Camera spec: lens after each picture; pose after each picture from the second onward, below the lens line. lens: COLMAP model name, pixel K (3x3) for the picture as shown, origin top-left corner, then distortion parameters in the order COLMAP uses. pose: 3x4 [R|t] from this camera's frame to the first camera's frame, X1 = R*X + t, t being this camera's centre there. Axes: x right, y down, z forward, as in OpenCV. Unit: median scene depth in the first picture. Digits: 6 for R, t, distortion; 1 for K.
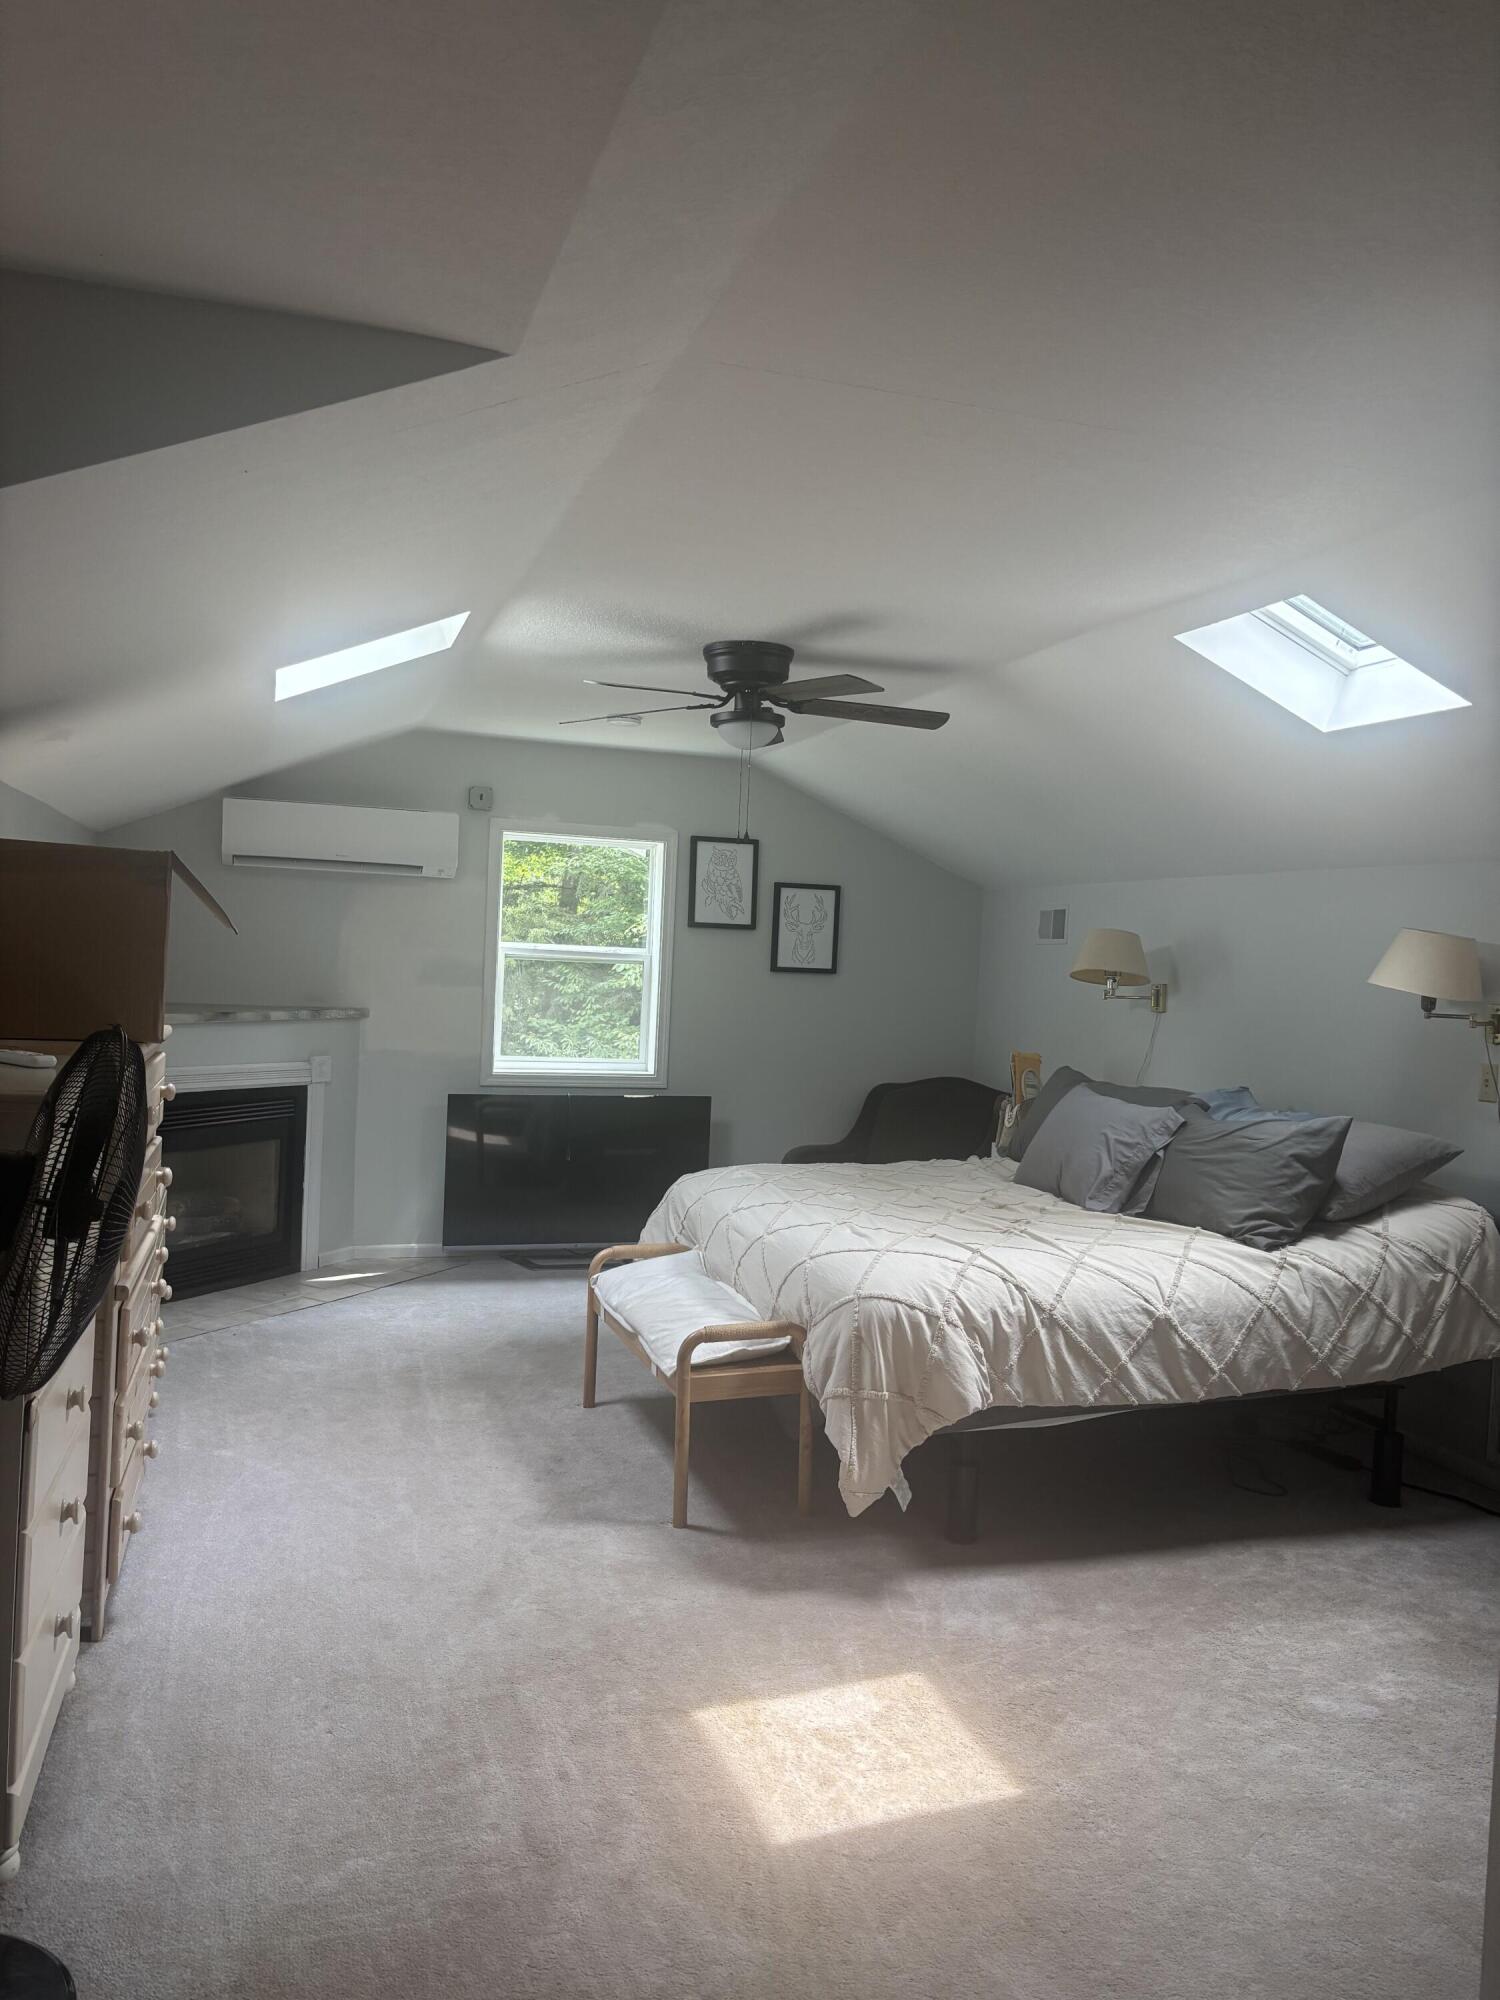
lens RADIAL K [[1509.5, 0, 750.0], [0, 1509.5, 1000.0], [0, 0, 1]] dist [-0.001637, -0.005806]
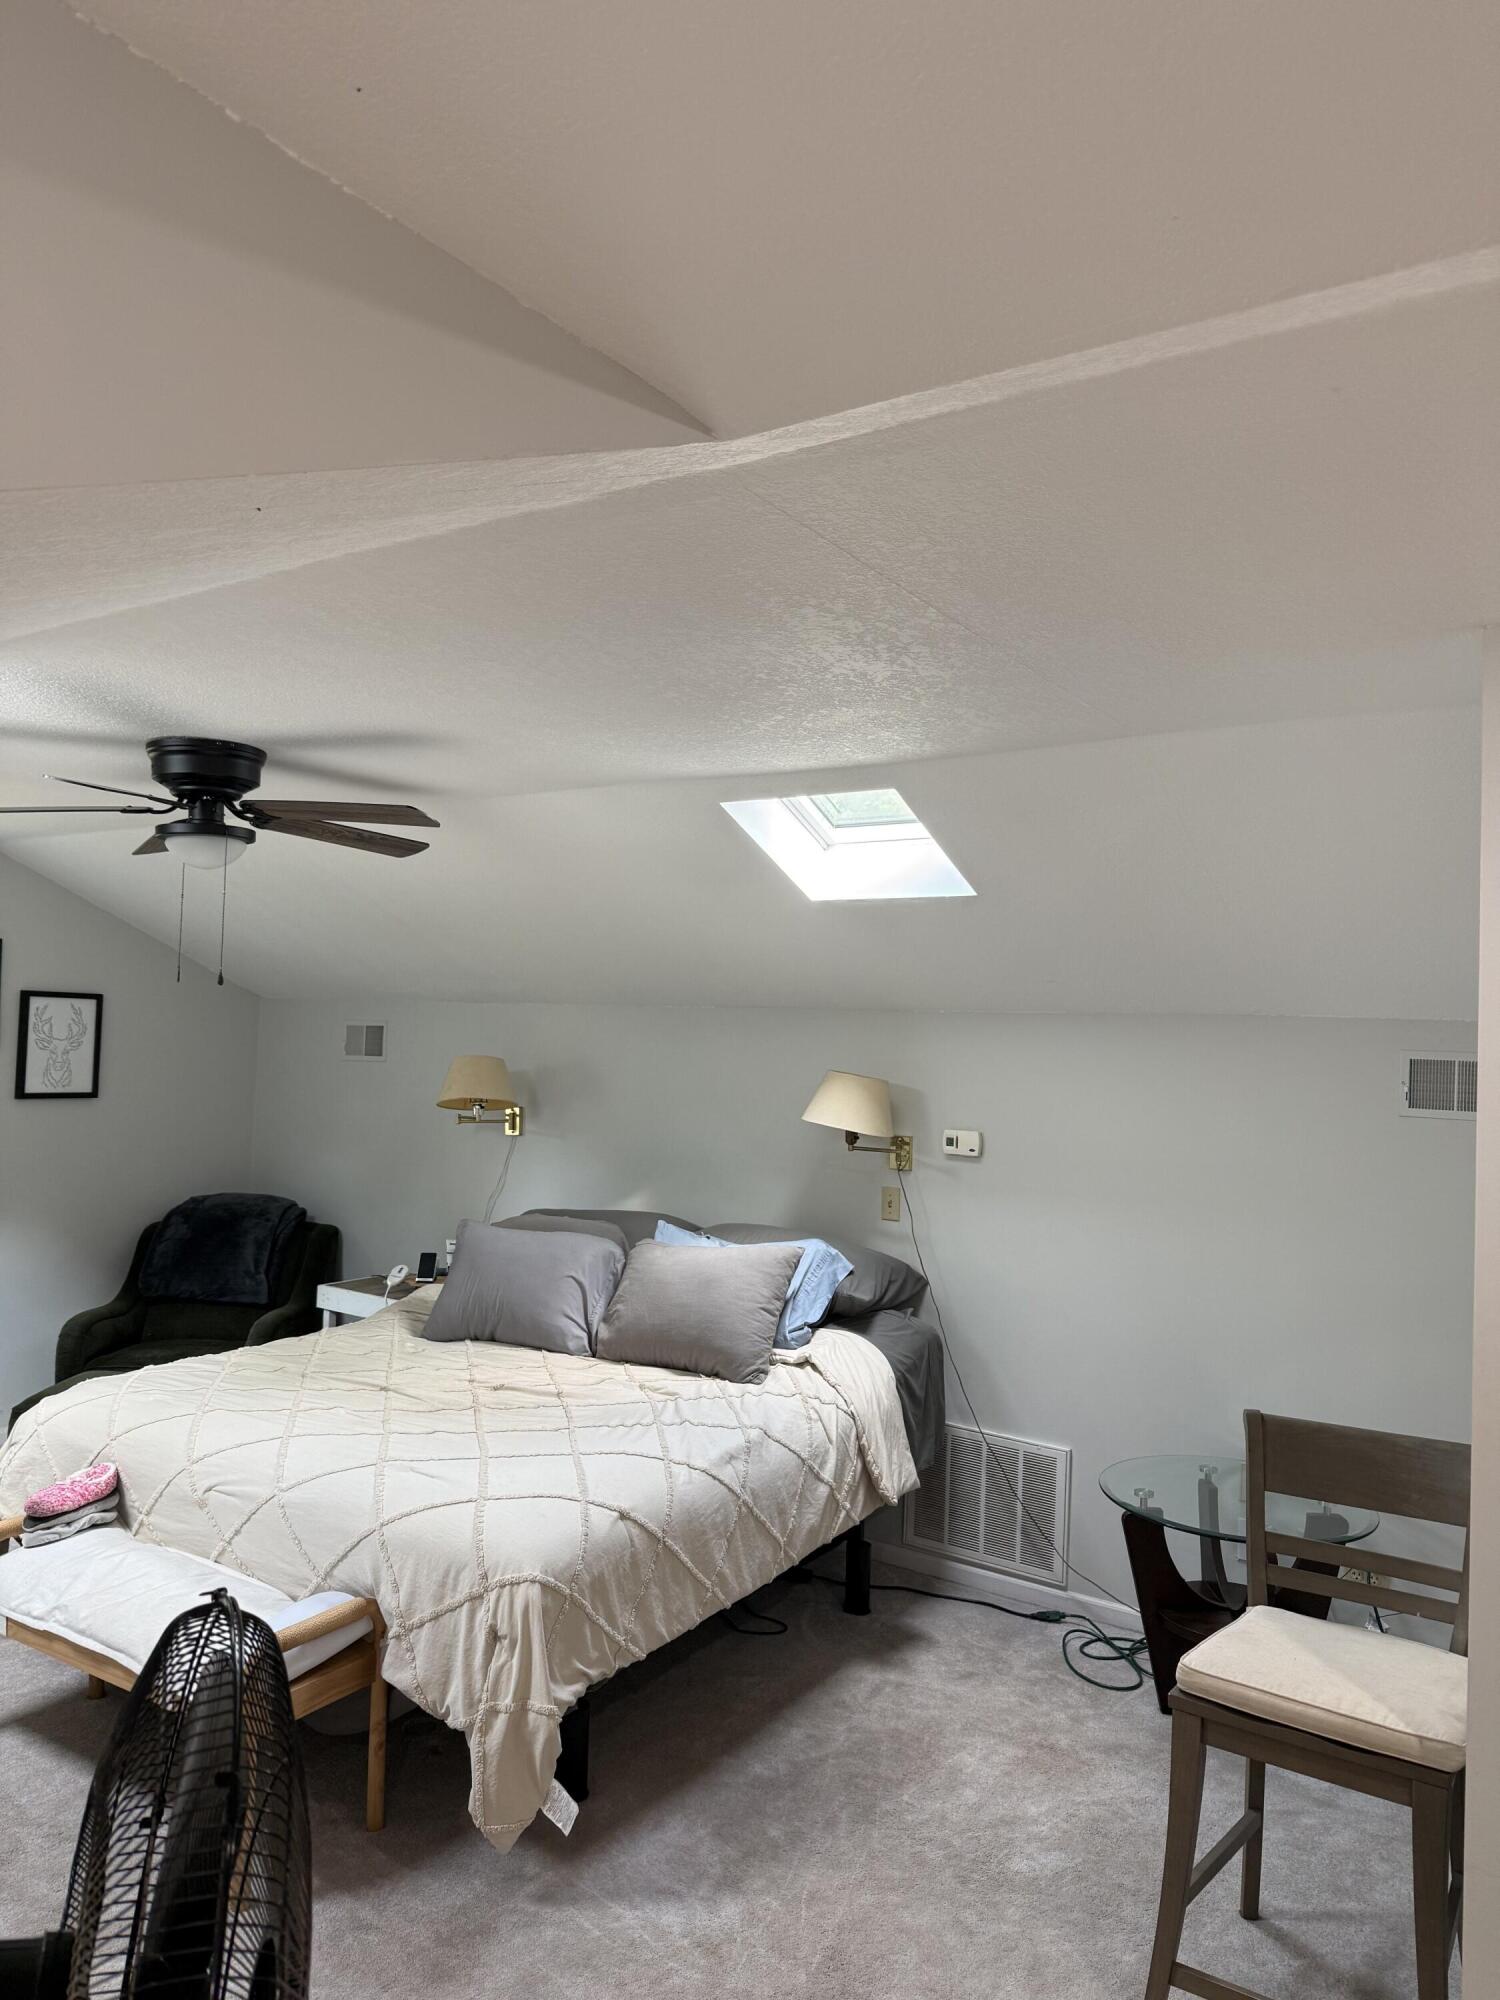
lens RADIAL K [[1382.3, 0, 749.4], [0, 1382.3, 987.0], [0, 0, 1]] dist [0.053790, -0.000096]
pose [[0.766600, 0.008256, 0.642072, -0.263233], [0.016450, 0.999337, -0.032491, -0.074551], [-0.641914, 0.035470, 0.765956, 0.239281]]
